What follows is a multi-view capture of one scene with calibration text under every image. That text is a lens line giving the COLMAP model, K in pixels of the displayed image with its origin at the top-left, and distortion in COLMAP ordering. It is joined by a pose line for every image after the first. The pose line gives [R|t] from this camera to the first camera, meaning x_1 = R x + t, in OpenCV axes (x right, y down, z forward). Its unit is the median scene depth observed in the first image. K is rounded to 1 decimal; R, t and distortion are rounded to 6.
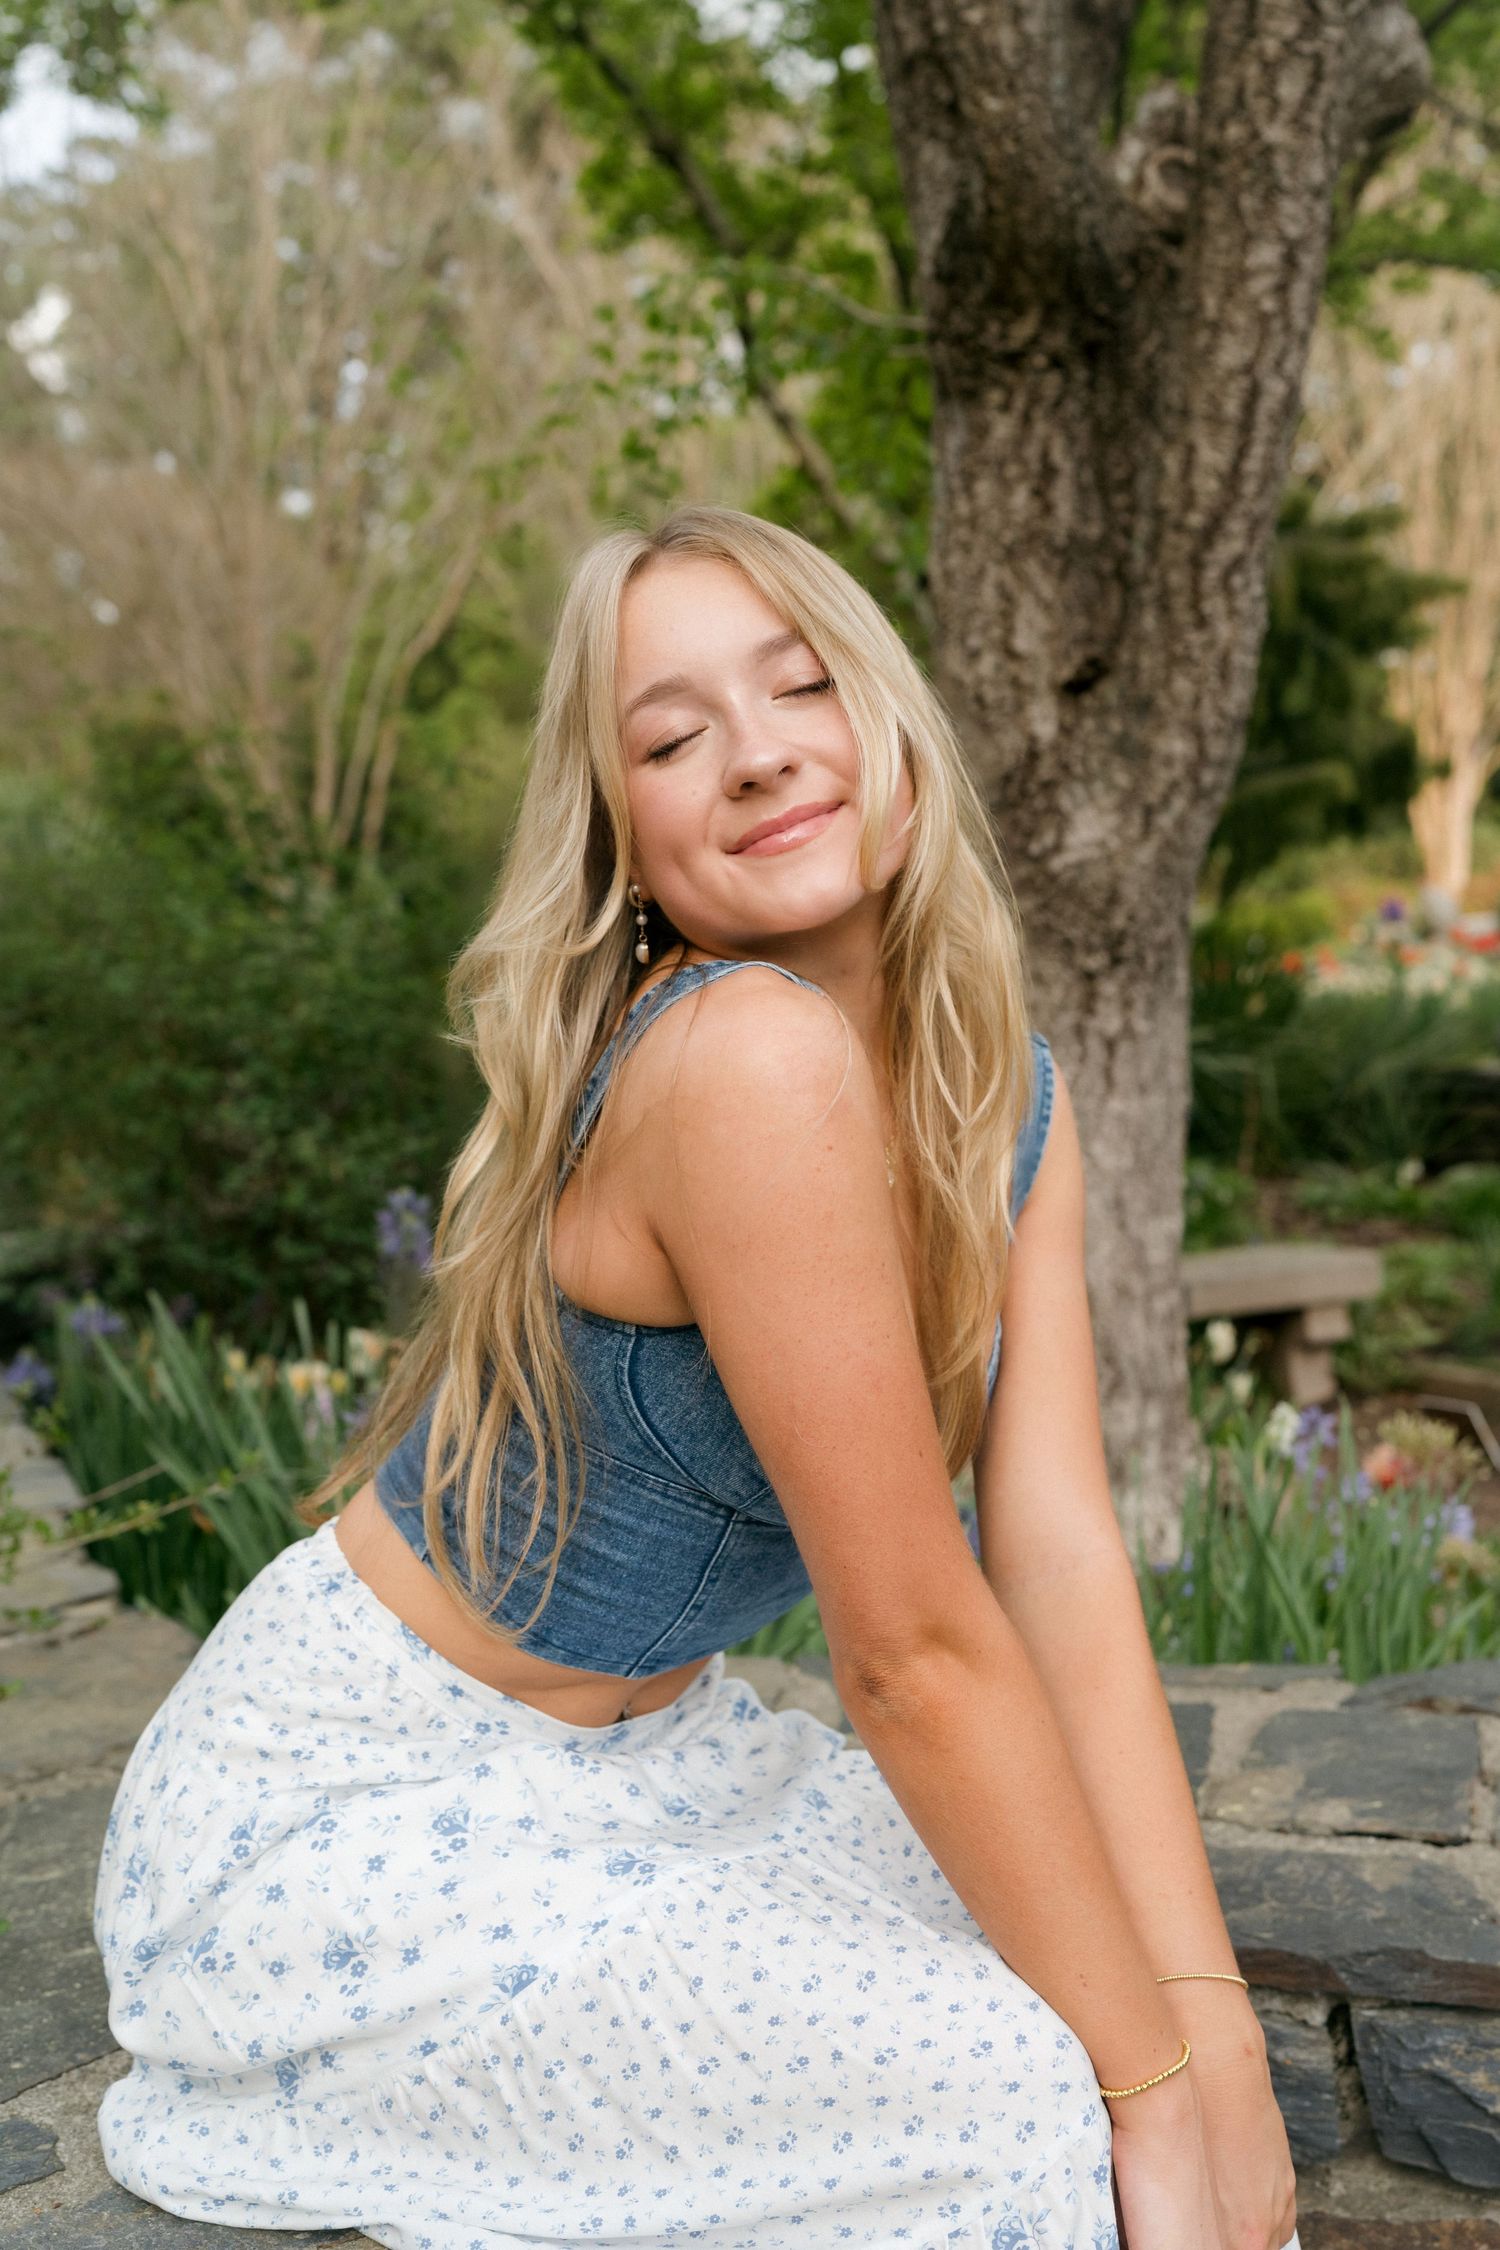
lens RADIAL K [[2402.6, 0, 750.0], [0, 2402.6, 1125.0], [0, 0, 1]] dist [0.005638, 0.003509]
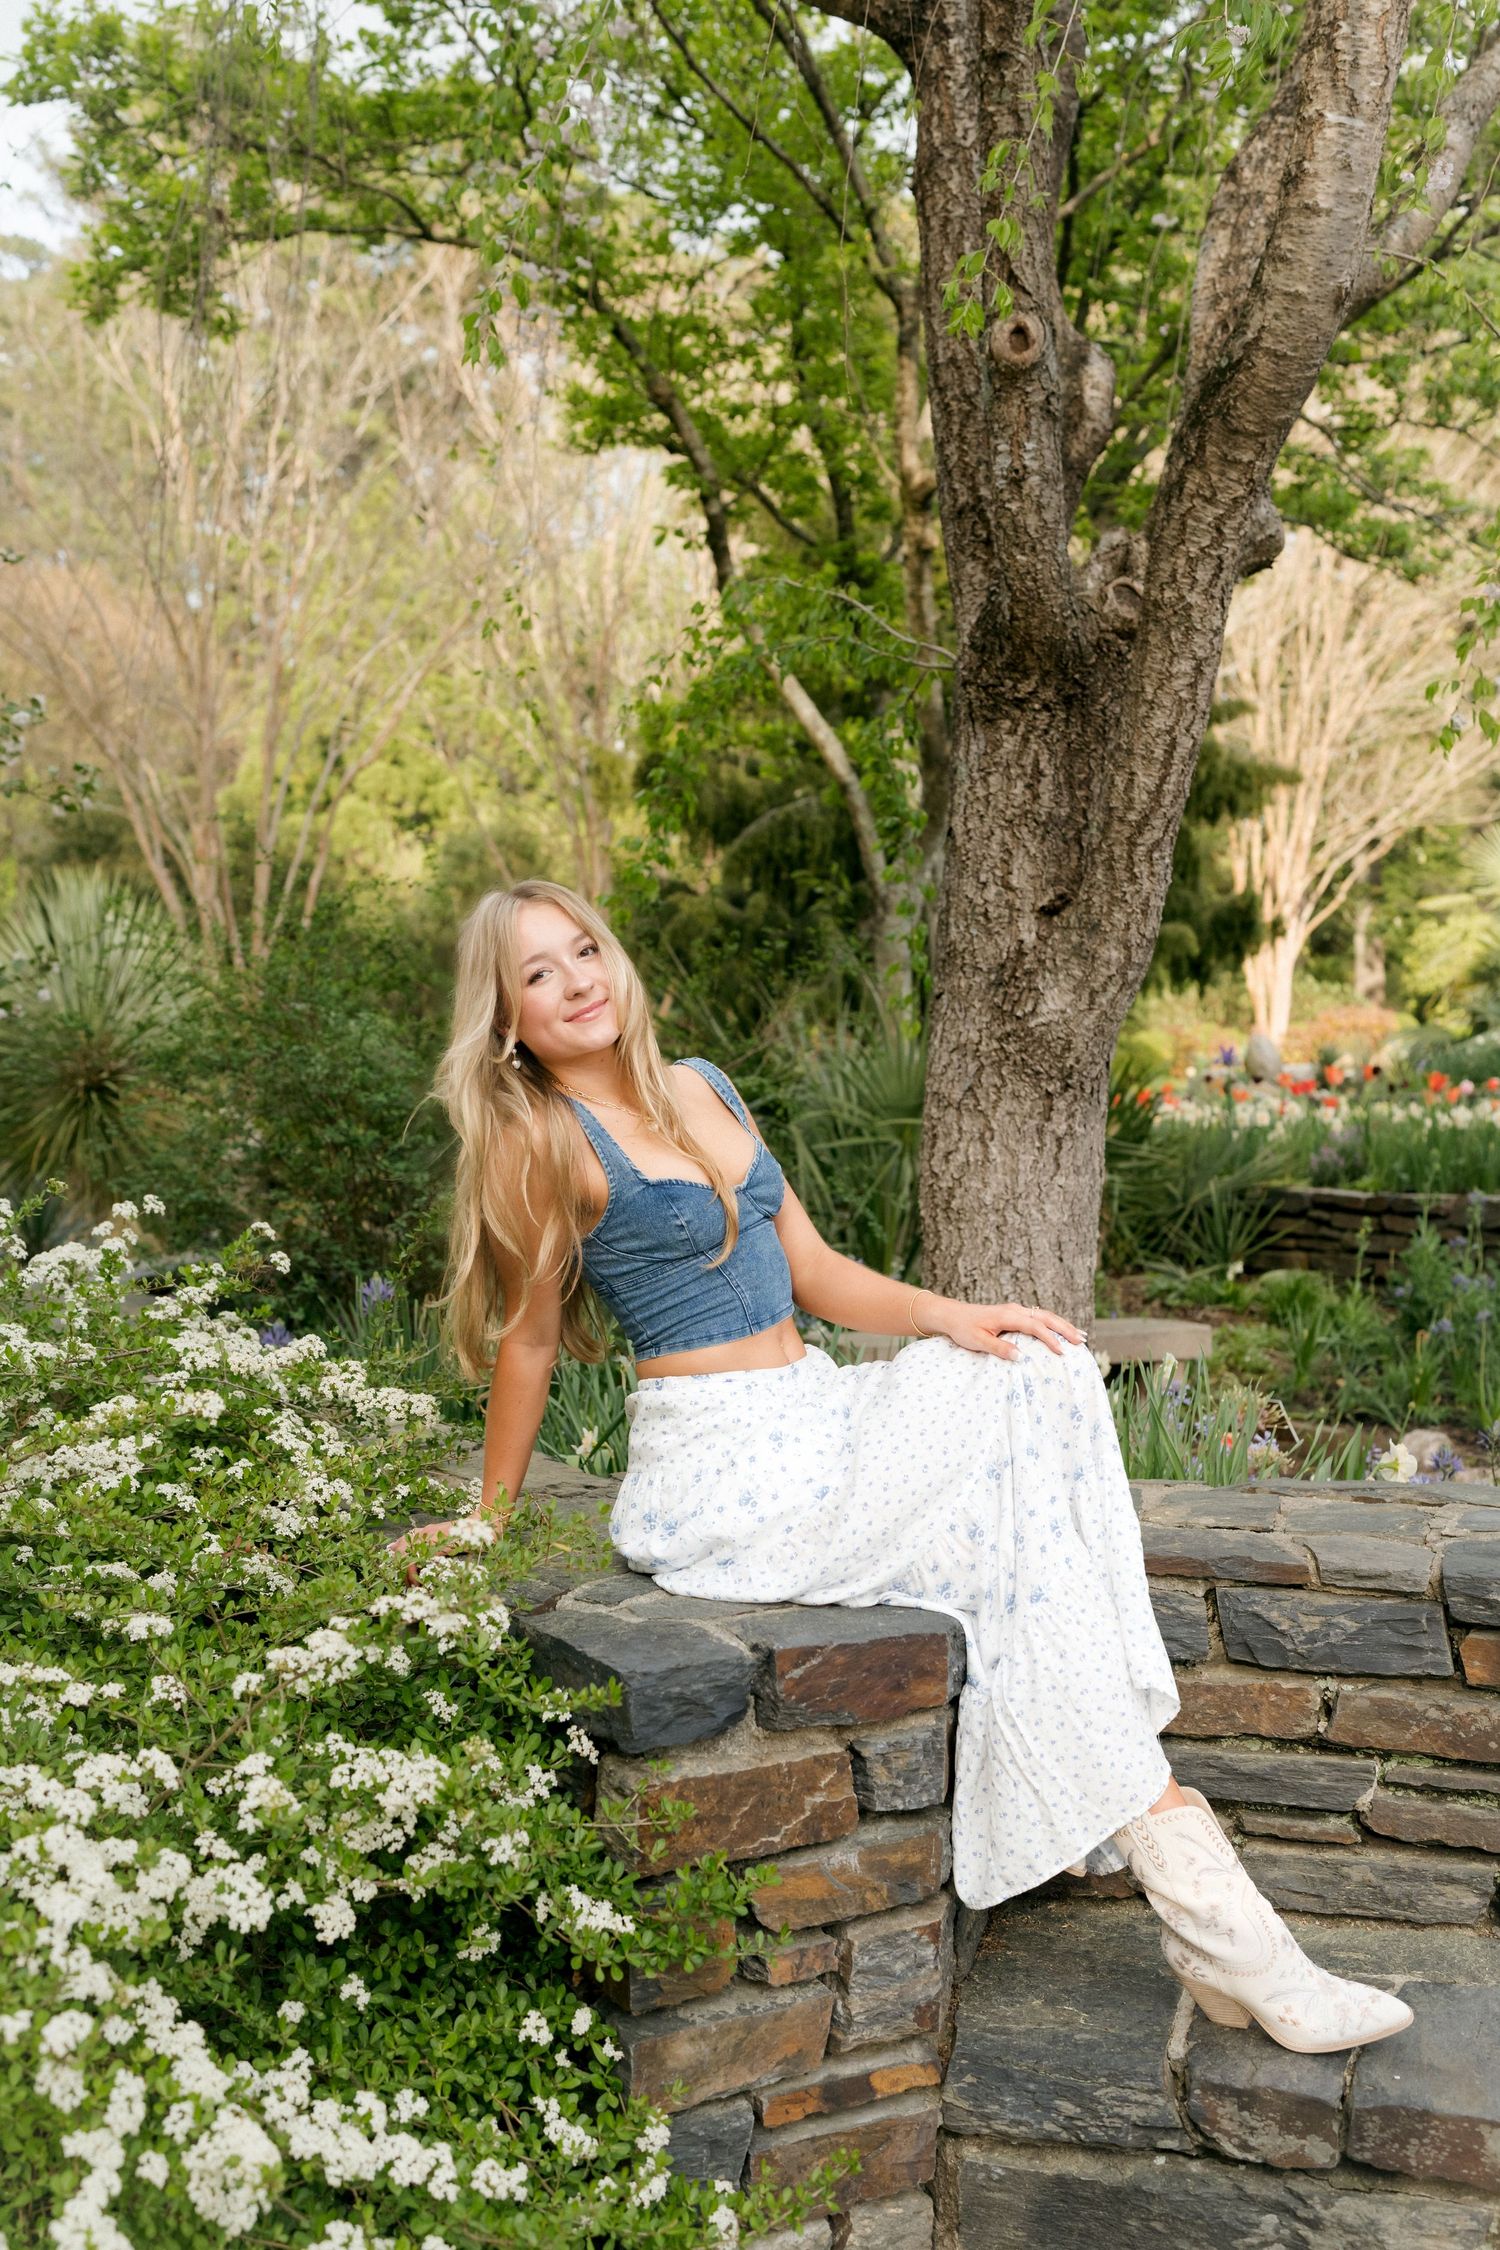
lens RADIAL K [[2402.6, 0, 750.0], [0, 2402.6, 1125.0], [0, 0, 1]] dist [0.005638, 0.003509]
pose [[0.996263, 0.050504, 0.070071, -0.161259], [-0.047304, 0.997793, -0.046599, 0.038906], [-0.072270, 0.043110, 0.996453, -0.539734]]
